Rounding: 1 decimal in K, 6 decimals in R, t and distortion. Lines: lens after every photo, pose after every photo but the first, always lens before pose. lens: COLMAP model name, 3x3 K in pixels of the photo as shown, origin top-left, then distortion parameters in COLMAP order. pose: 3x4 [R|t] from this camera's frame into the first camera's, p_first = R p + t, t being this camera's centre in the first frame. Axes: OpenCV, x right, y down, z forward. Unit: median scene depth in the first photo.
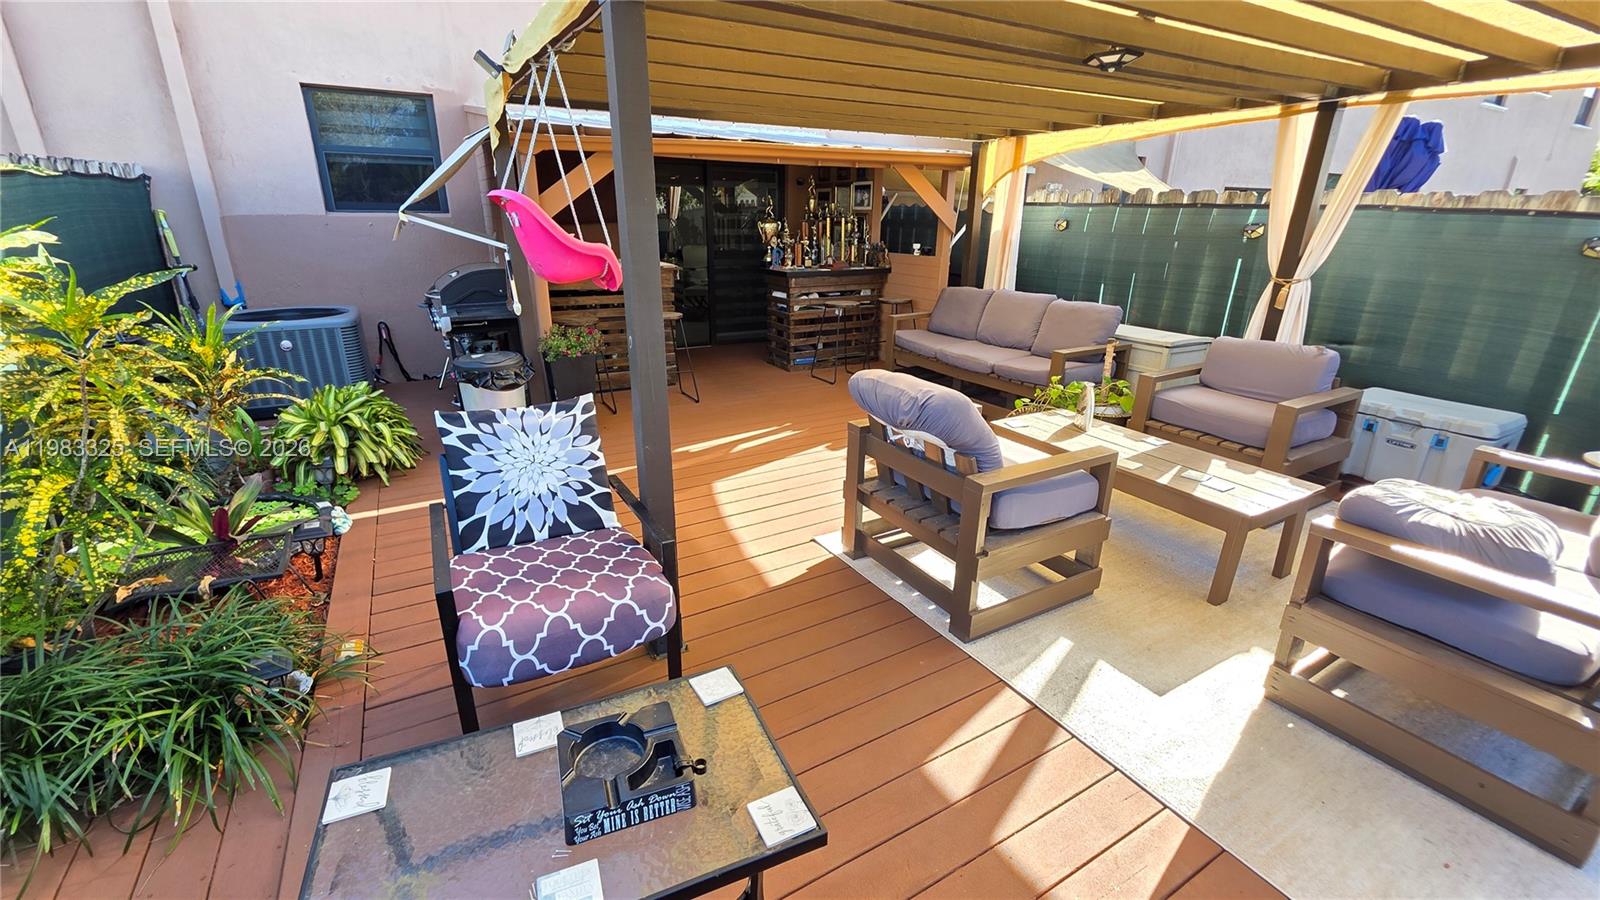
lens RADIAL K [[640.3, 0, 797.0], [0, 640.3, 436.5], [0, 0, 1]] dist [-0.000049, 0.000041]
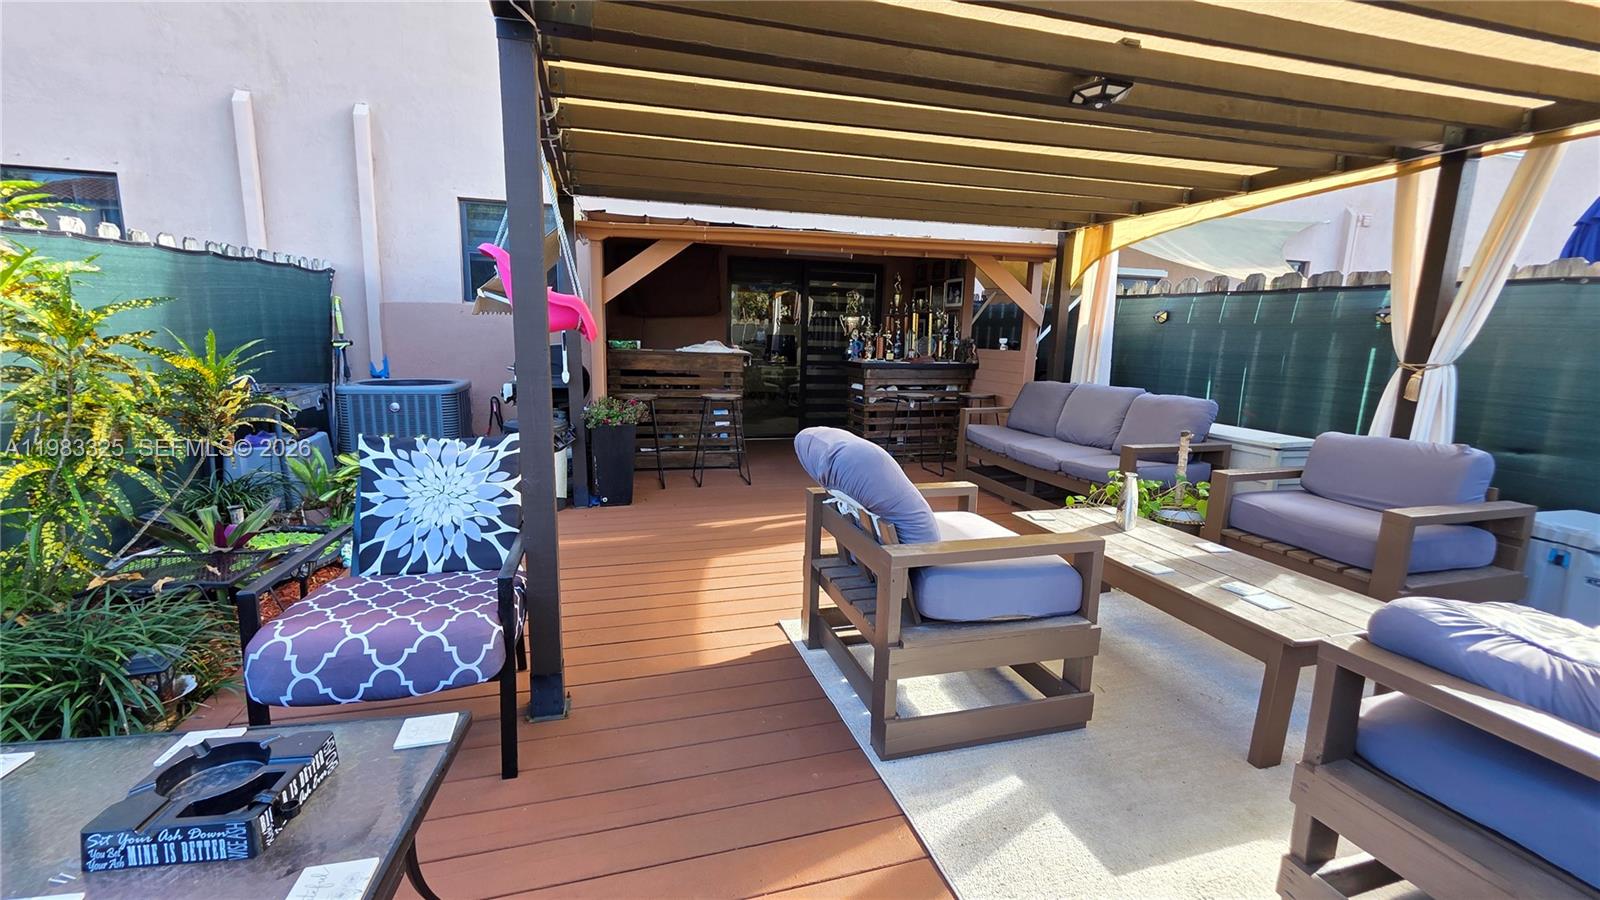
lens RADIAL K [[640.3, 0, 803.7], [0, 640.3, 443.5], [0, 0, 1]] dist [-0.000049, 0.000041]
pose [[0.973011, 0.051067, -0.225038, 0.258698], [-0.087215, 0.984254, -0.153742, 0.050597], [0.213644, 0.169220, 0.962144, 0.111680]]
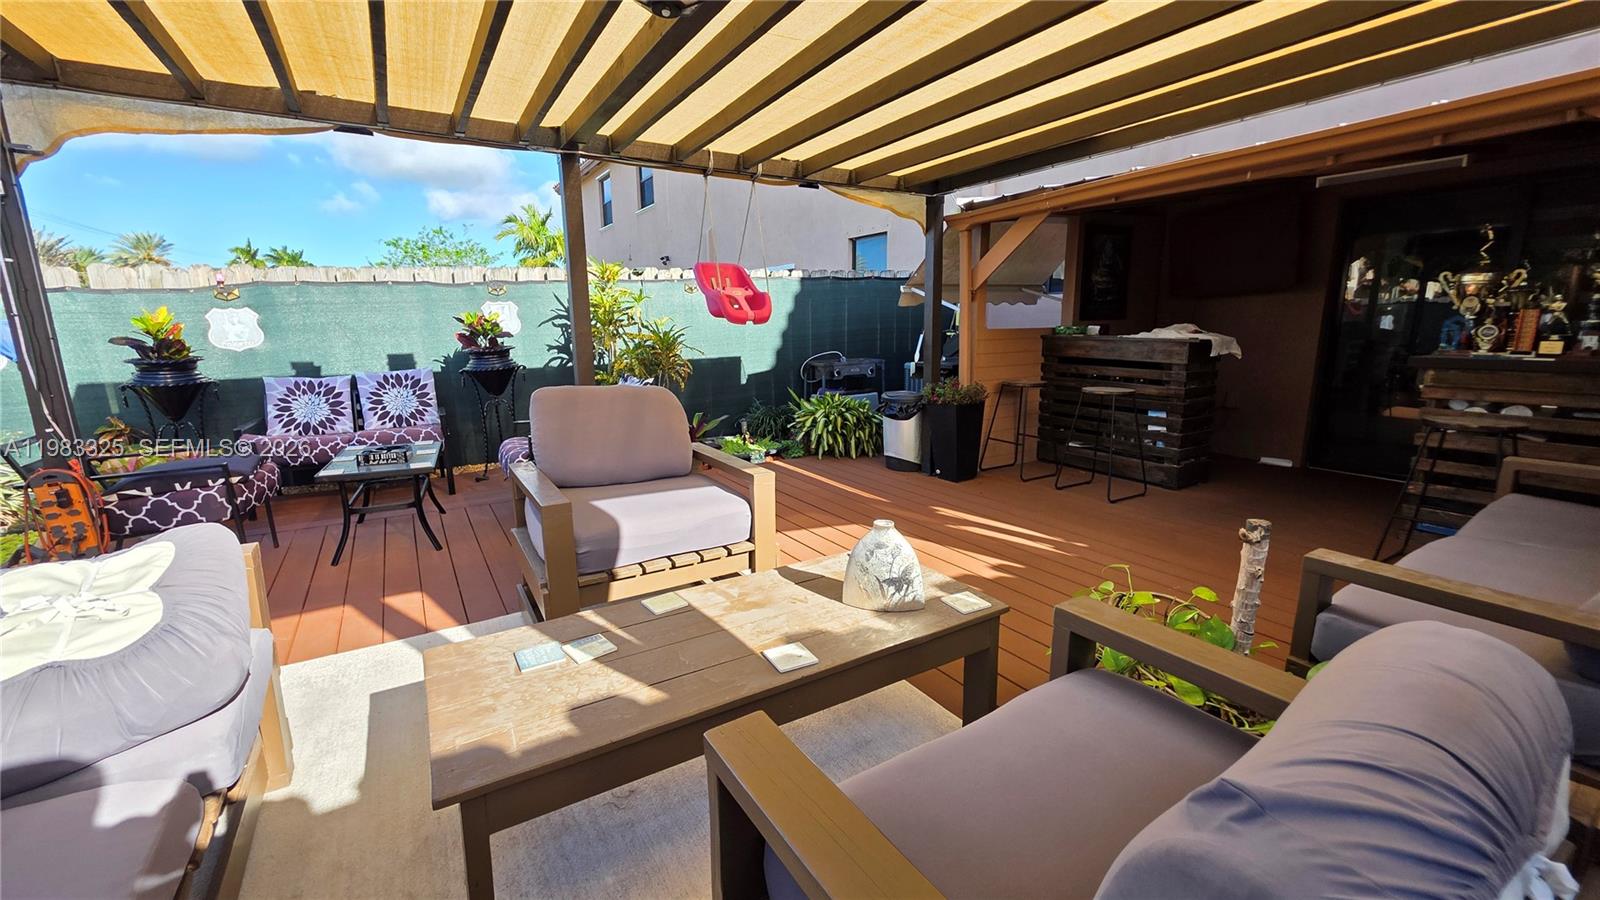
lens RADIAL K [[640.3, 0, 823.3], [0, 640.3, 449.8], [0, 0, 1]] dist [-0.000049, 0.000041]
pose [[0.060048, 0.181410, -0.981572, 1.065355], [-0.317764, 0.935664, 0.153486, -0.223814], [0.946266, 0.302692, 0.113831, 1.012569]]
